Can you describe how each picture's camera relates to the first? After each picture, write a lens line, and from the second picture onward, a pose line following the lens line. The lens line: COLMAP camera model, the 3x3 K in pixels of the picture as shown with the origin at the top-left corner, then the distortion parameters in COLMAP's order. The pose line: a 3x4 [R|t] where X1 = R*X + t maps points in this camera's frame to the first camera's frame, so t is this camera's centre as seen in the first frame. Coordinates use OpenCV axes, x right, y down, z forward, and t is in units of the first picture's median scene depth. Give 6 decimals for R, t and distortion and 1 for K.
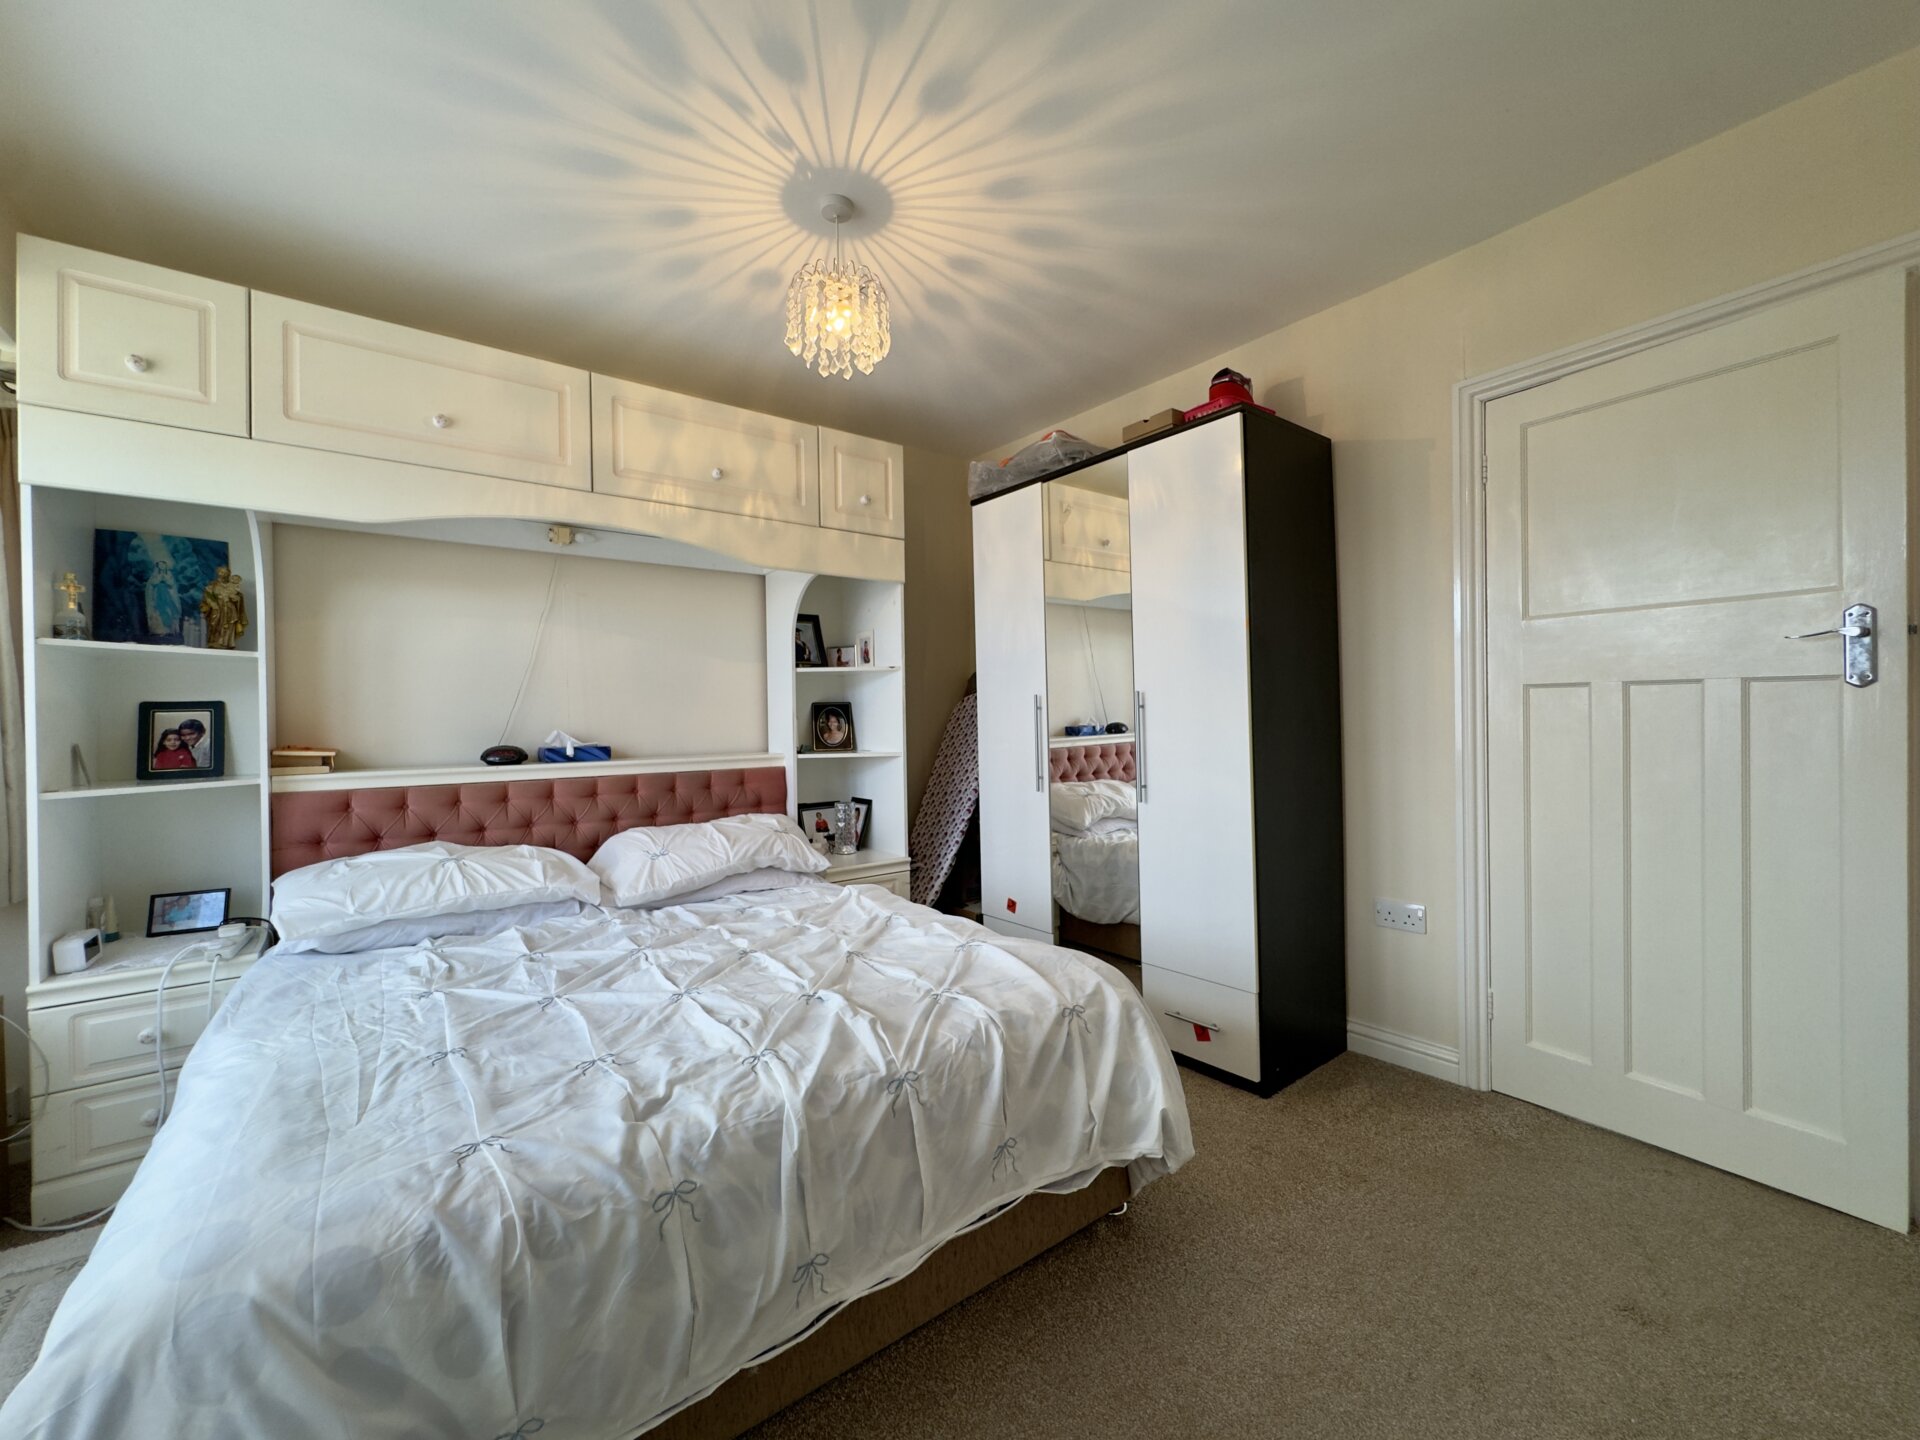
lens RADIAL K [[770.5, 0, 956.9], [0, 770.5, 720.2], [0, 0, 1]] dist [-0.004283, 0.000558]
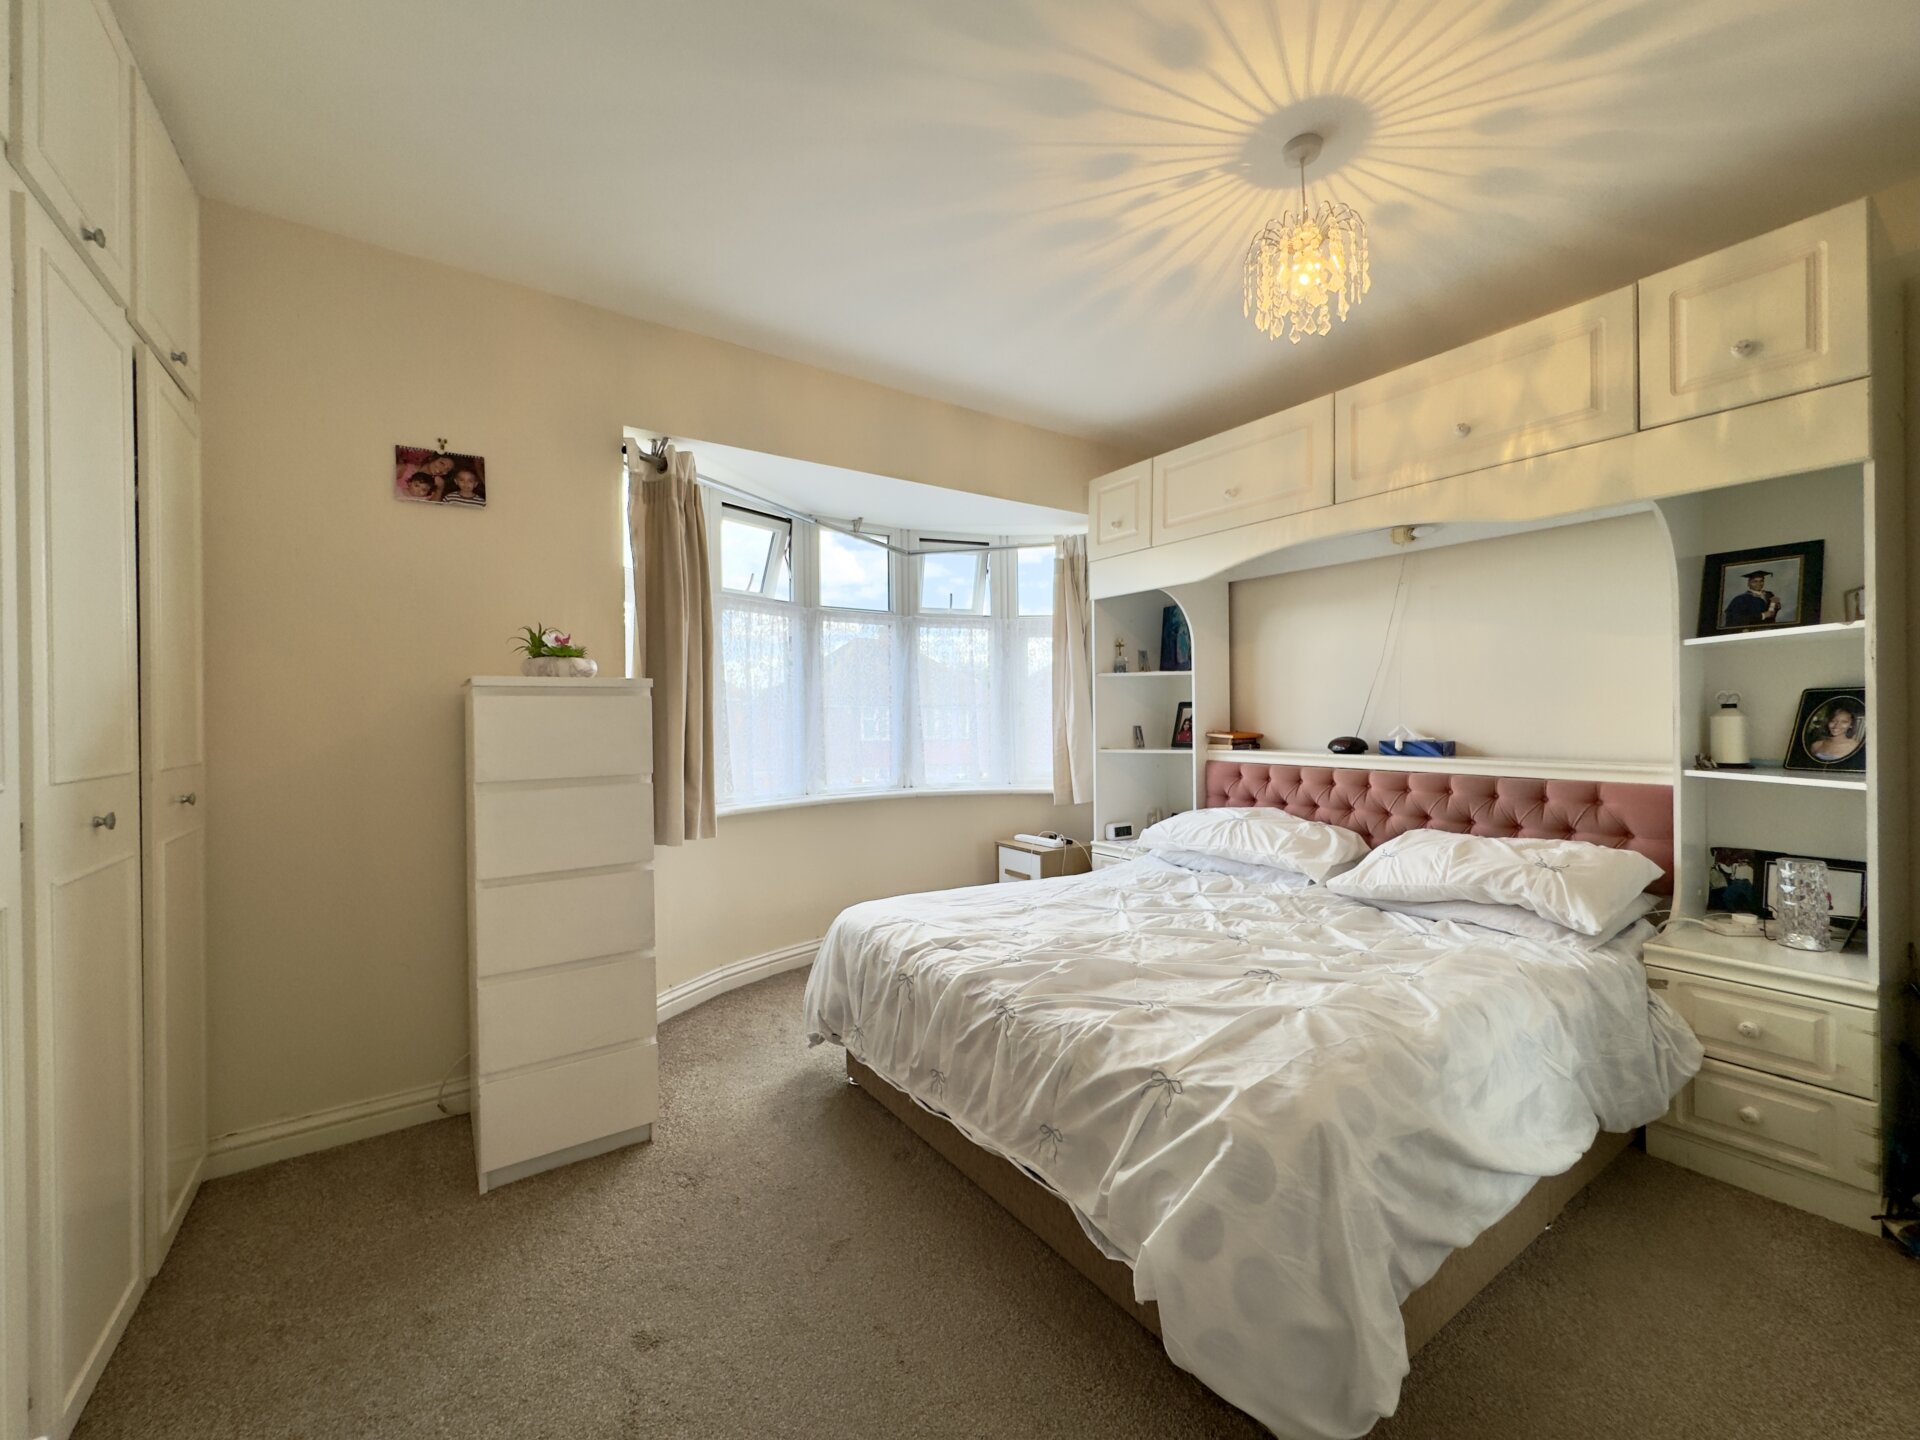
lens RADIAL K [[770.5, 0, 957.6], [0, 770.5, 716.4], [0, 0, 1]] dist [-0.004283, 0.000558]
pose [[-0.058526, 0.013537, -0.998194, 0.592227], [0.002339, 0.999907, 0.013423, -0.014227], [0.998283, -0.001549, -0.058552, 0.499709]]
